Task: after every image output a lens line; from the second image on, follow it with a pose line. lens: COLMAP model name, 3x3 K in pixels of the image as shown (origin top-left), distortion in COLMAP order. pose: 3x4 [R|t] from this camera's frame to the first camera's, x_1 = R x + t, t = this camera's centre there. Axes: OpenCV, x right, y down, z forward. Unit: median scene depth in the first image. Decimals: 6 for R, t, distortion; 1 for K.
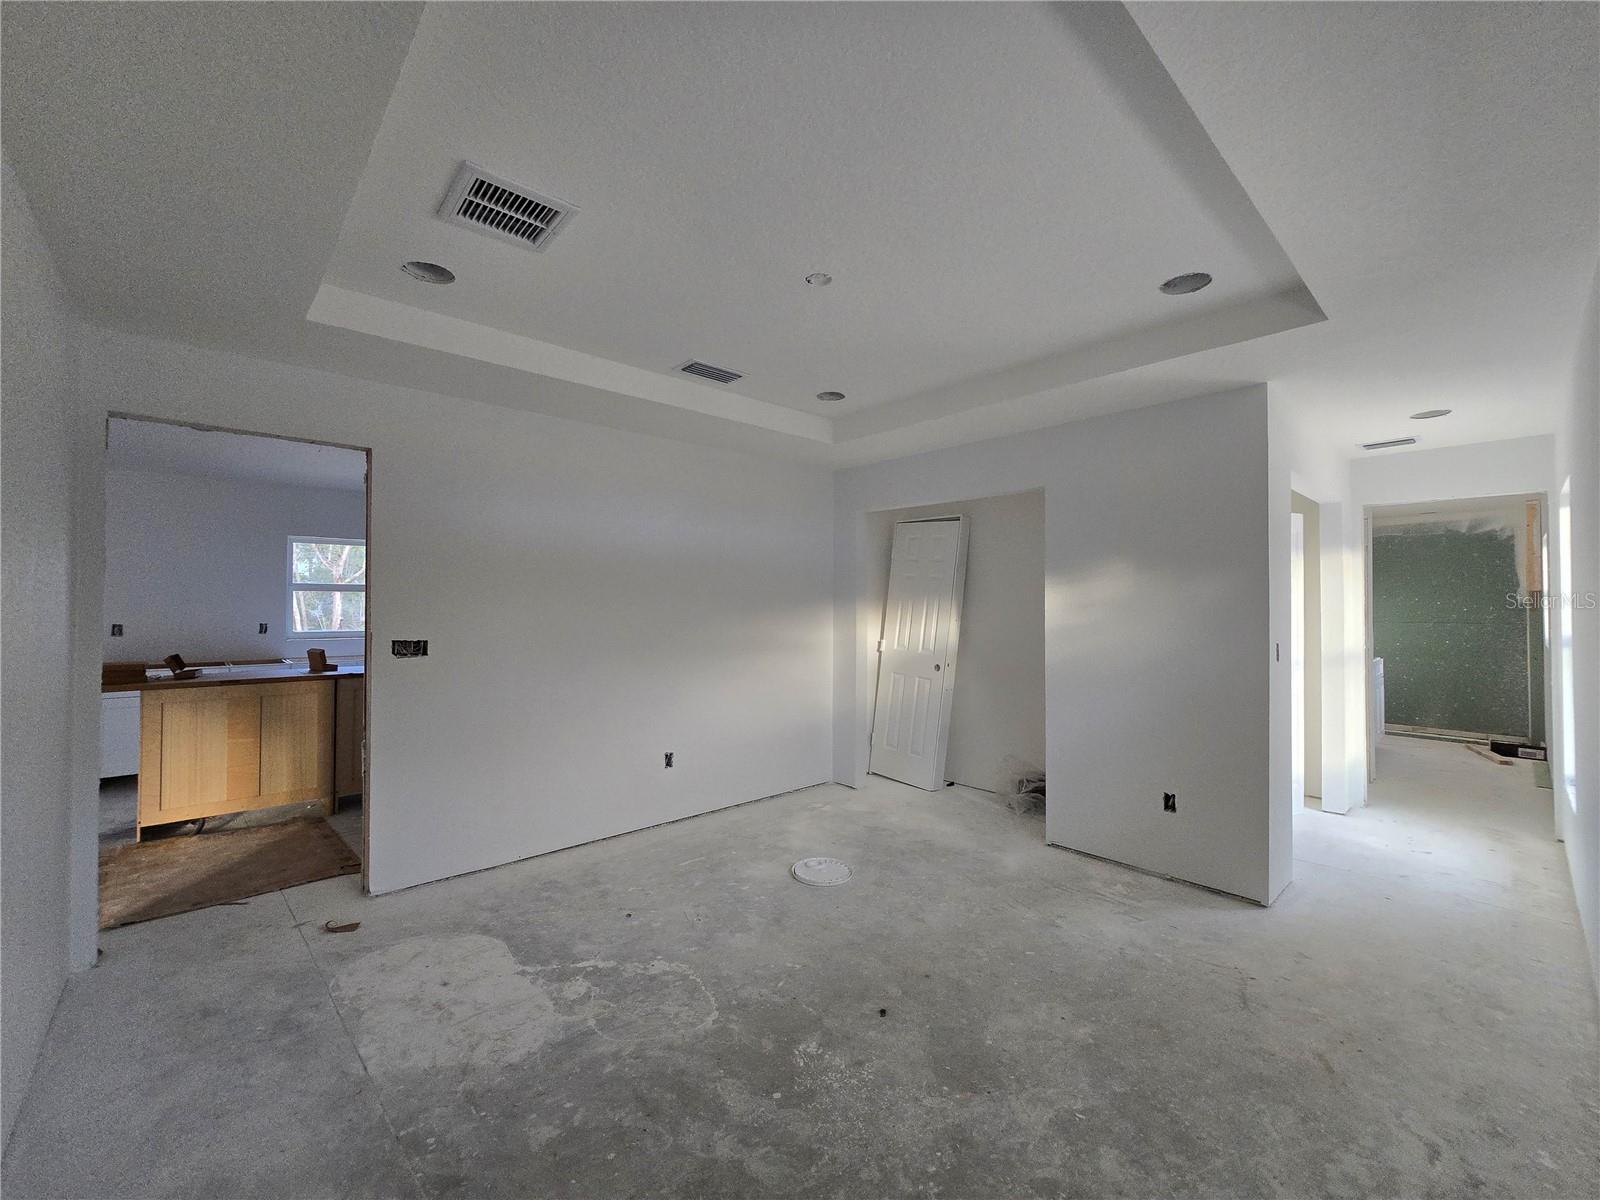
lens RADIAL K [[655.2, 0, 800.0], [0, 655.2, 600.0], [0, 0, 1]] dist [-0.000678, -0.000448]
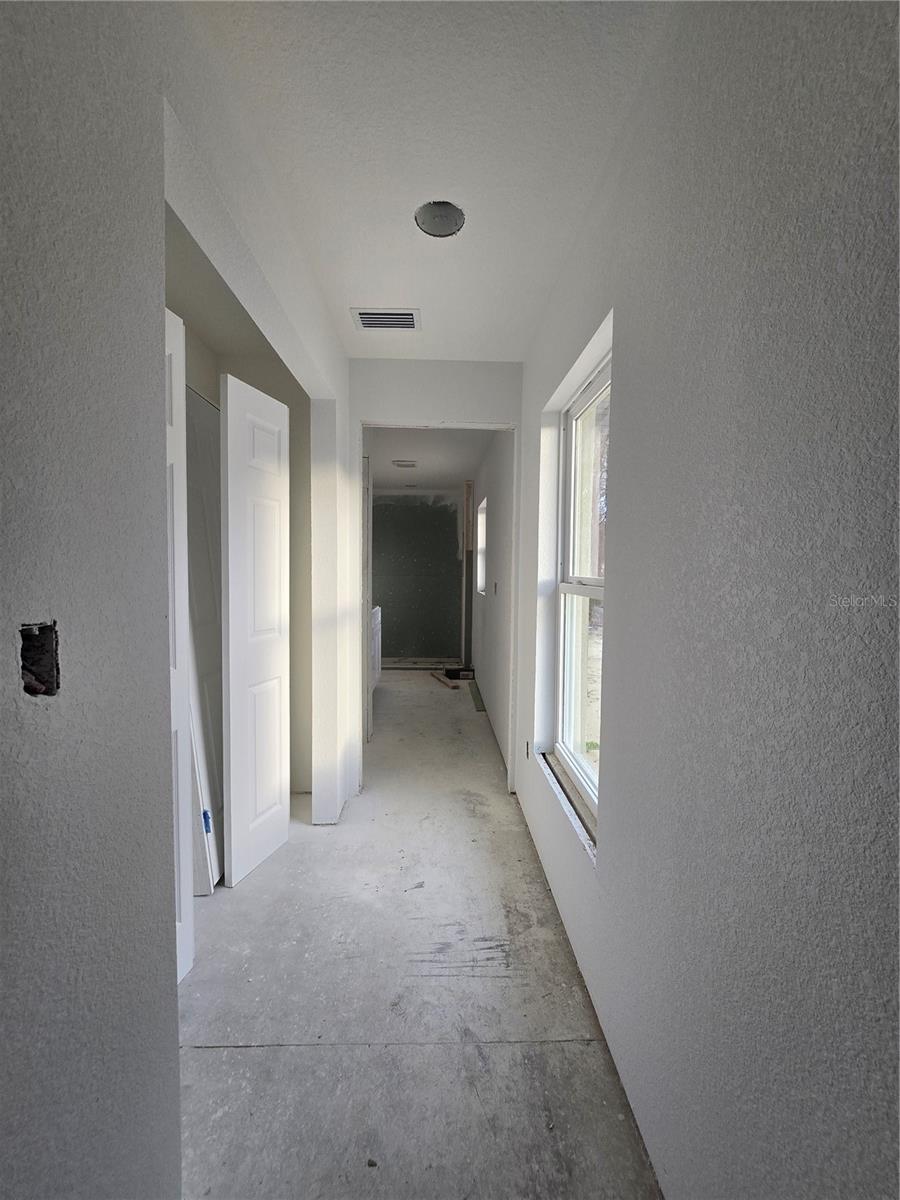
lens RADIAL K [[491.4, 0, 450.0], [0, 491.4, 600.0], [0, 0, 1]] dist [-0.000678, -0.000448]
pose [[0.652227, -0.036171, 0.757160, 0.364059], [-0.021060, 0.997611, 0.065798, 0.022221], [-0.757731, -0.058861, 0.649907, 0.400792]]
